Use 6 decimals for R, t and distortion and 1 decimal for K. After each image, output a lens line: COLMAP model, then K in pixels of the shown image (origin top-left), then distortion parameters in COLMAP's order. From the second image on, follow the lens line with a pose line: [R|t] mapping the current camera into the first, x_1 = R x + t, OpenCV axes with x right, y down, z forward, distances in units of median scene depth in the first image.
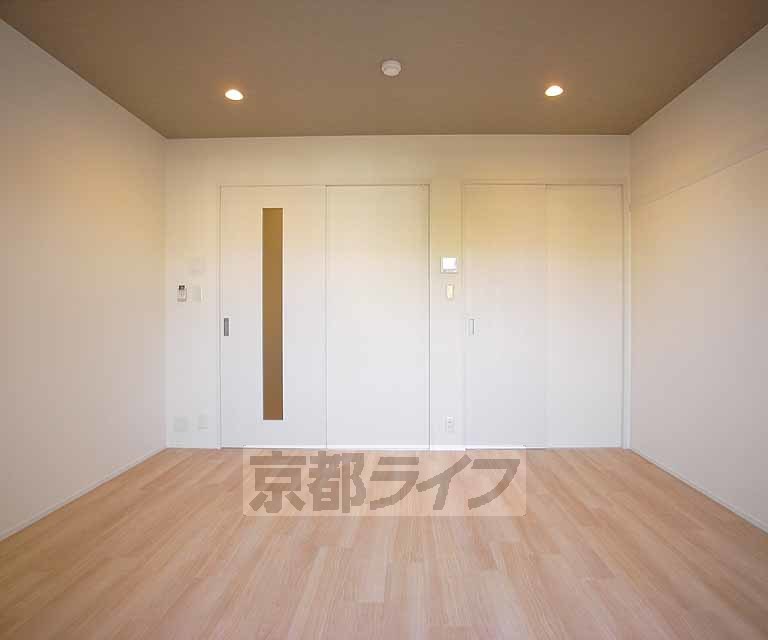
lens RADIAL K [[482.9, 0, 386.5], [0, 482.9, 315.4], [0, 0, 1]] dist [-0.045392, -0.000183]
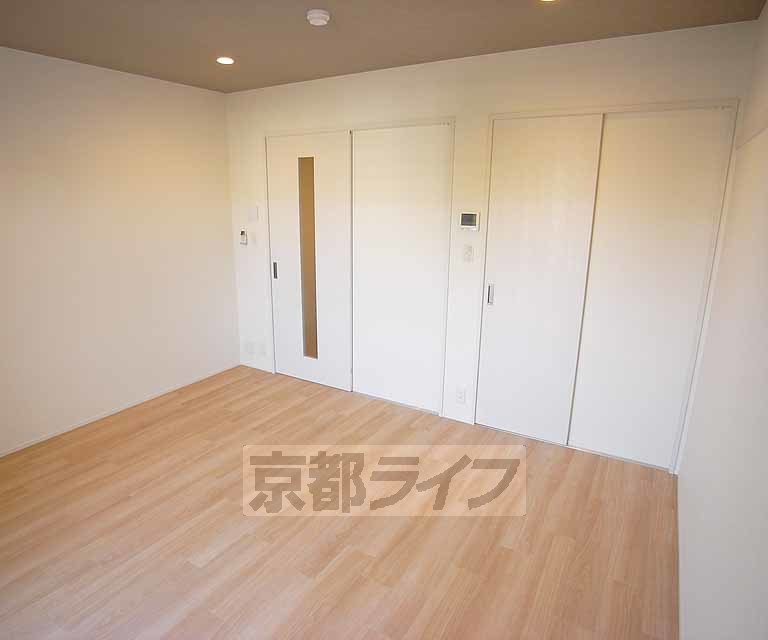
lens RADIAL K [[482.9, 0, 376.1], [0, 482.9, 314.8], [0, 0, 1]] dist [-0.045392, -0.000183]
pose [[0.859657, 0.137230, -0.492095, 0.440135], [-0.007264, 0.966432, 0.256818, -0.168933], [0.510820, -0.217201, 0.831797, 0.176517]]
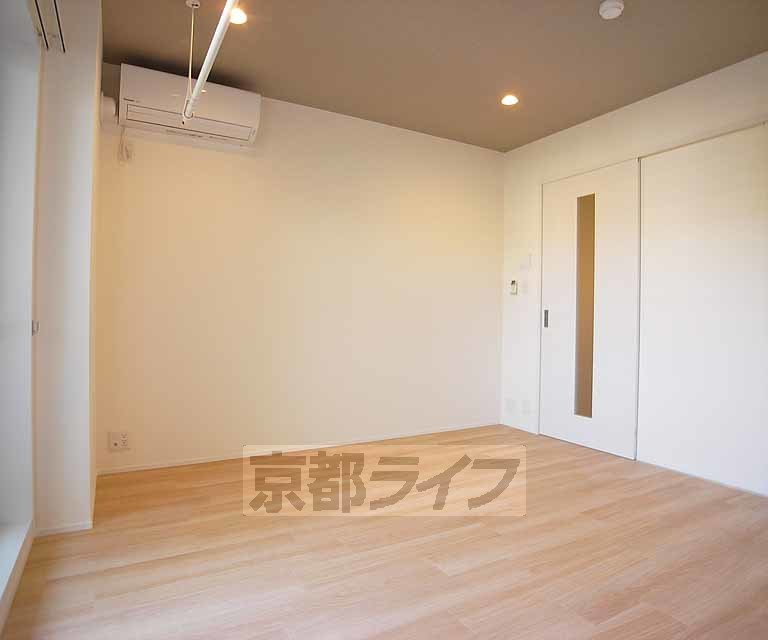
lens RADIAL K [[482.9, 0, 381.4], [0, 482.9, 319.3], [0, 0, 1]] dist [-0.045392, -0.000183]
pose [[0.501847, 0.017155, -0.864786, 0.394351], [-0.007168, 0.999851, 0.015675, 0.012727], [0.864927, -0.001668, 0.501895, 0.178005]]
